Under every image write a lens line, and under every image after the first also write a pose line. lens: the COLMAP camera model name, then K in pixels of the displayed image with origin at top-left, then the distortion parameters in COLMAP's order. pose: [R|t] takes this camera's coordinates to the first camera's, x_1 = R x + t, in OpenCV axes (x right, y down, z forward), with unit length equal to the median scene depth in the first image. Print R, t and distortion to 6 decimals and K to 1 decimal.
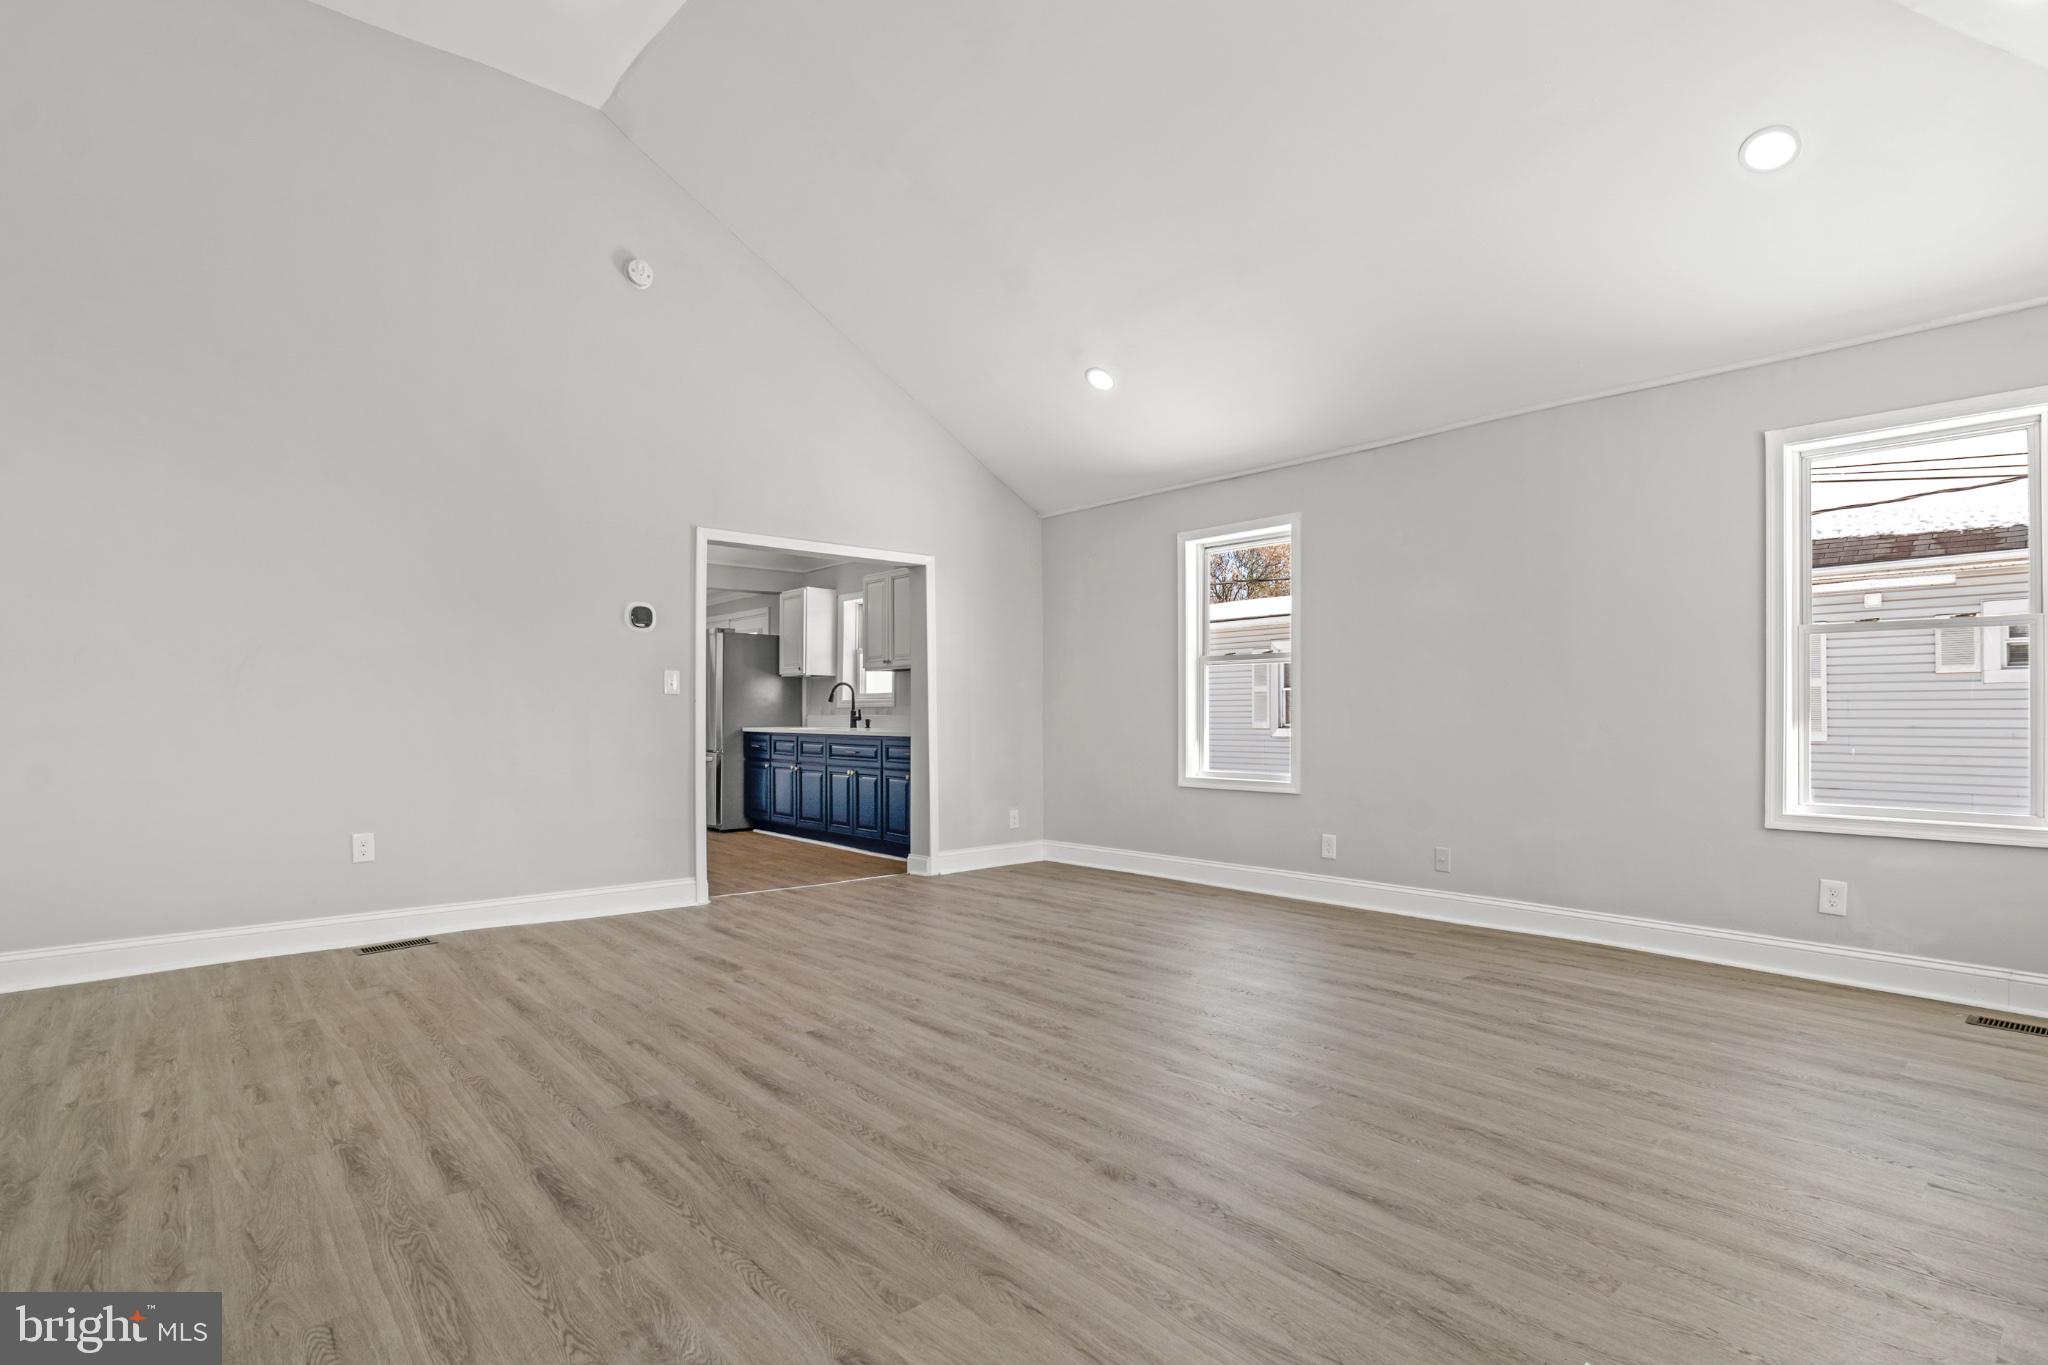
lens RADIAL K [[1001.6, 0, 1015.6], [0, 1001.6, 688.4], [0, 0, 1]] dist [0.003387, -0.011965]
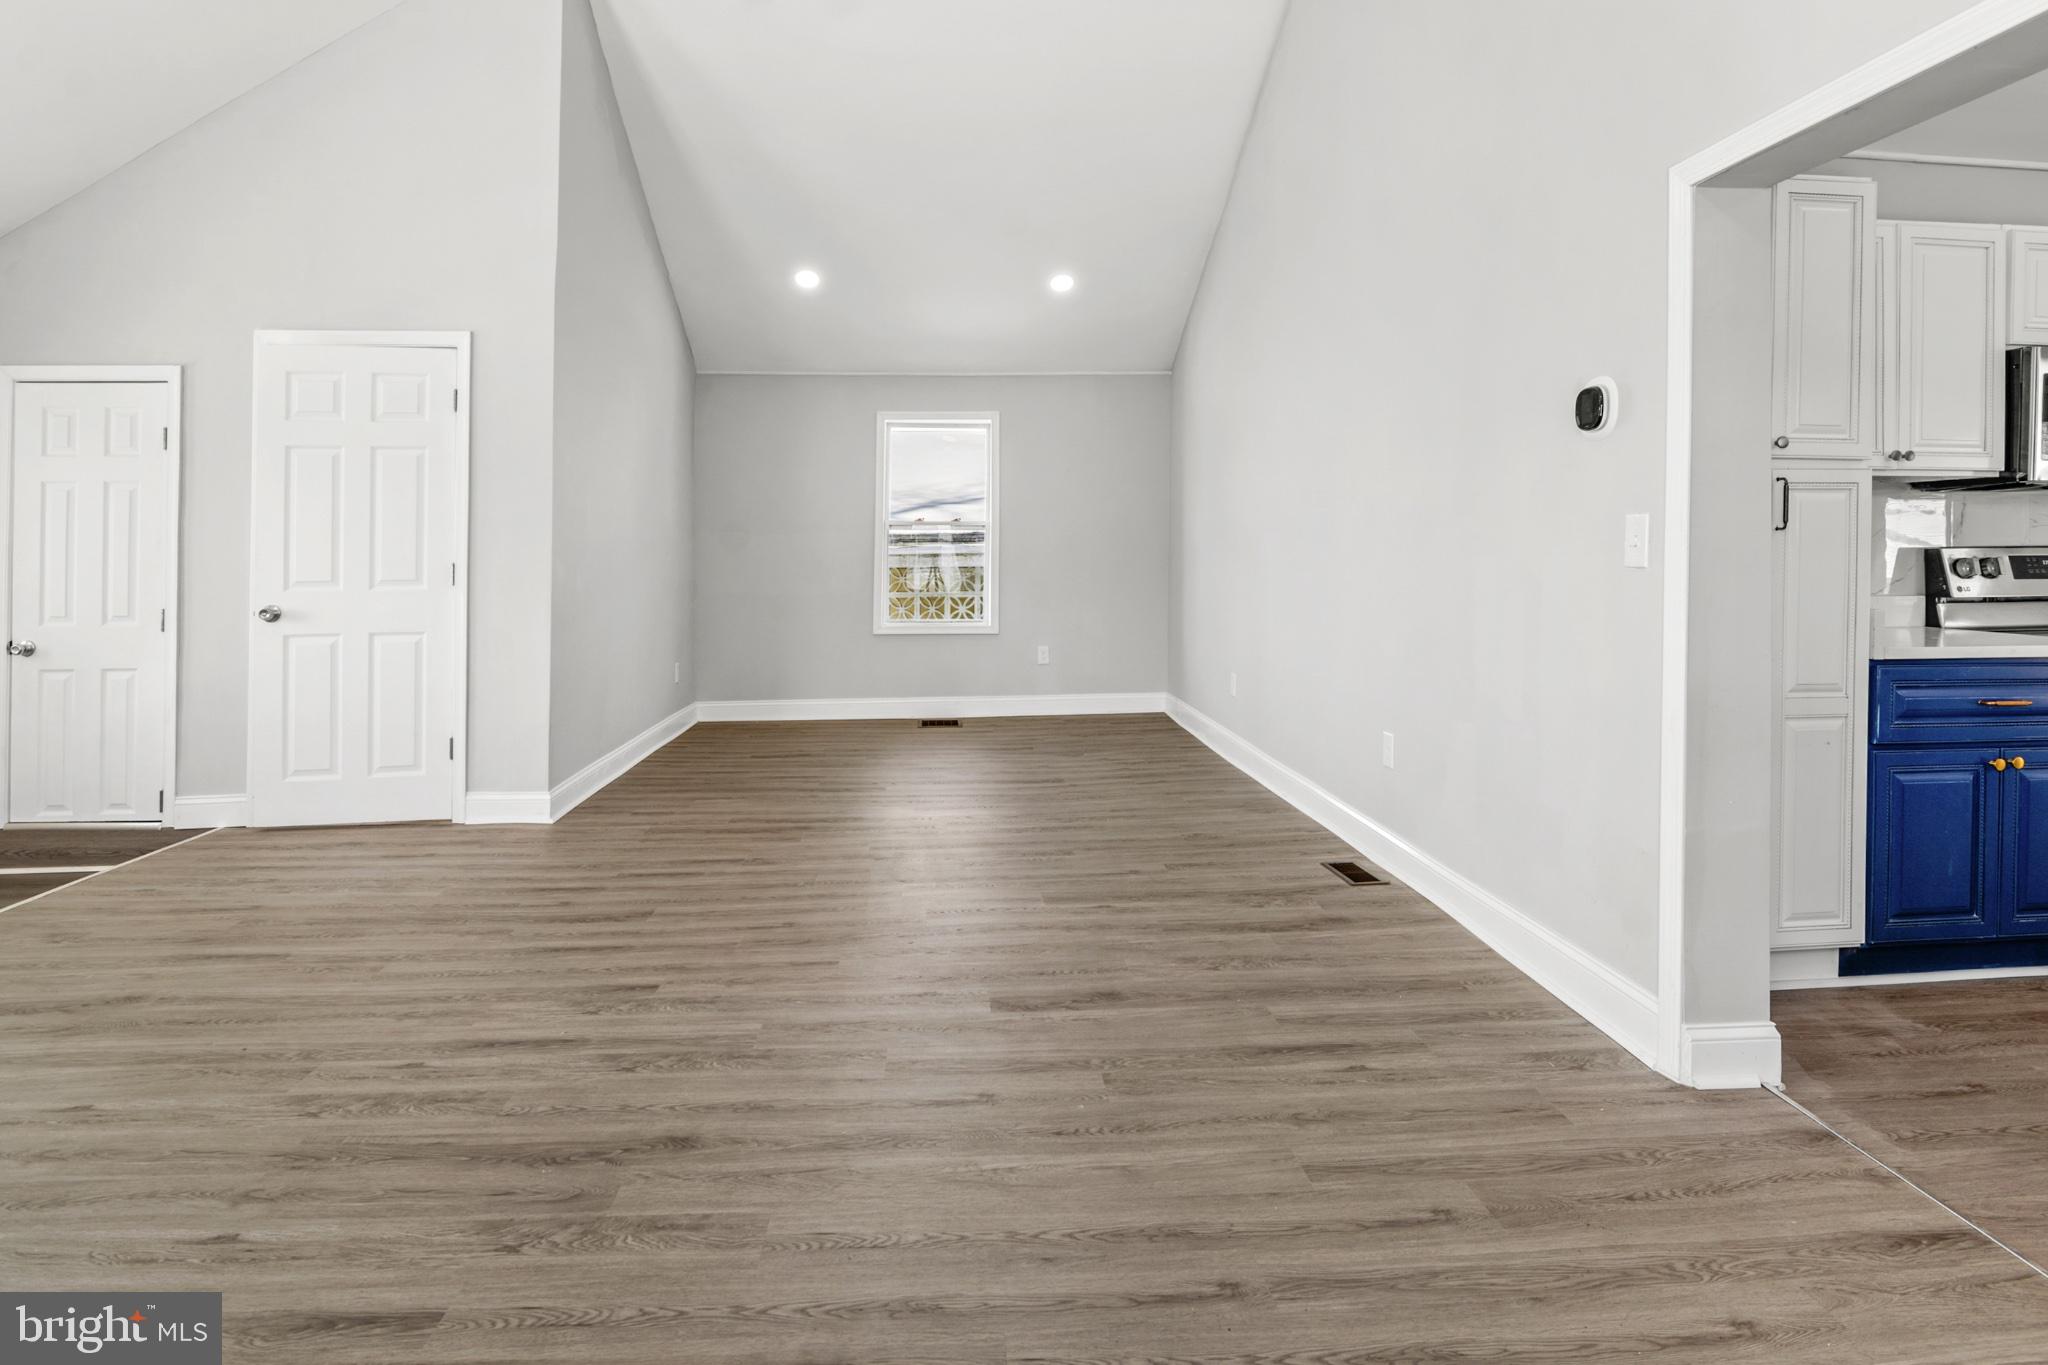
lens RADIAL K [[1046.1, 0, 1034.8], [0, 1046.1, 569.3], [0, 0, 1]] dist [-0.001822, -0.004560]
pose [[-0.583958, 0.016282, -0.811620, 0.256295], [0.026713, 0.999643, 0.000834, -0.001361], [0.811344, -0.021194, -0.584185, 1.436002]]
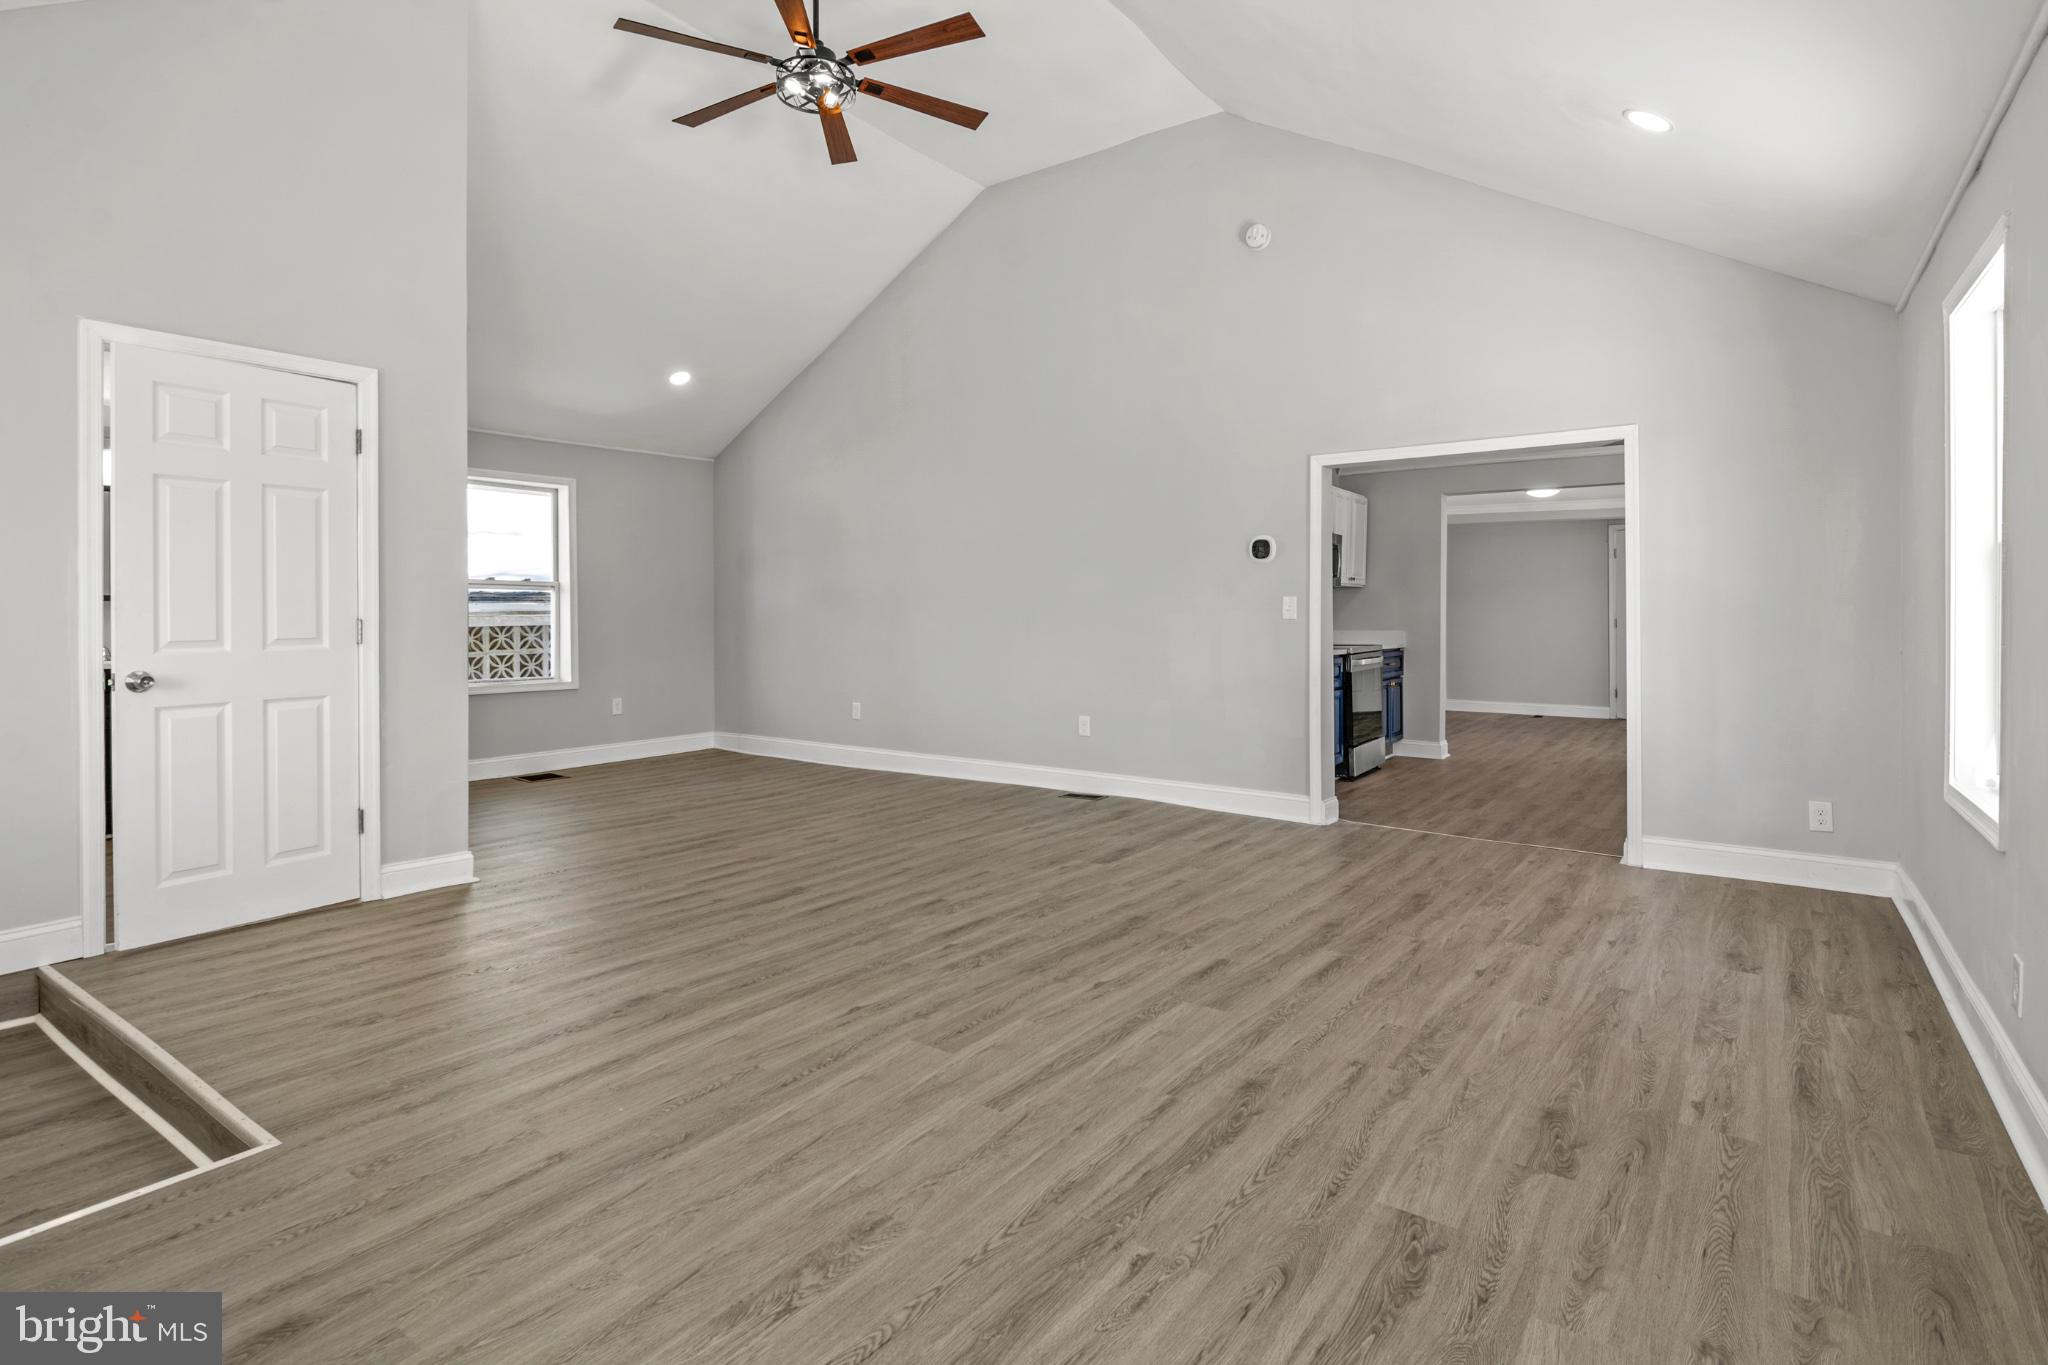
lens RADIAL K [[992.9, 0, 1041.9], [0, 992.9, 639.2], [0, 0, 1]] dist [-0.004951, -0.001072]
pose [[0.237443, 0.026741, -0.971033, 0.836304], [0.024583, 0.999135, 0.033526, -0.020739], [0.971090, -0.031832, 0.236581, 0.673698]]
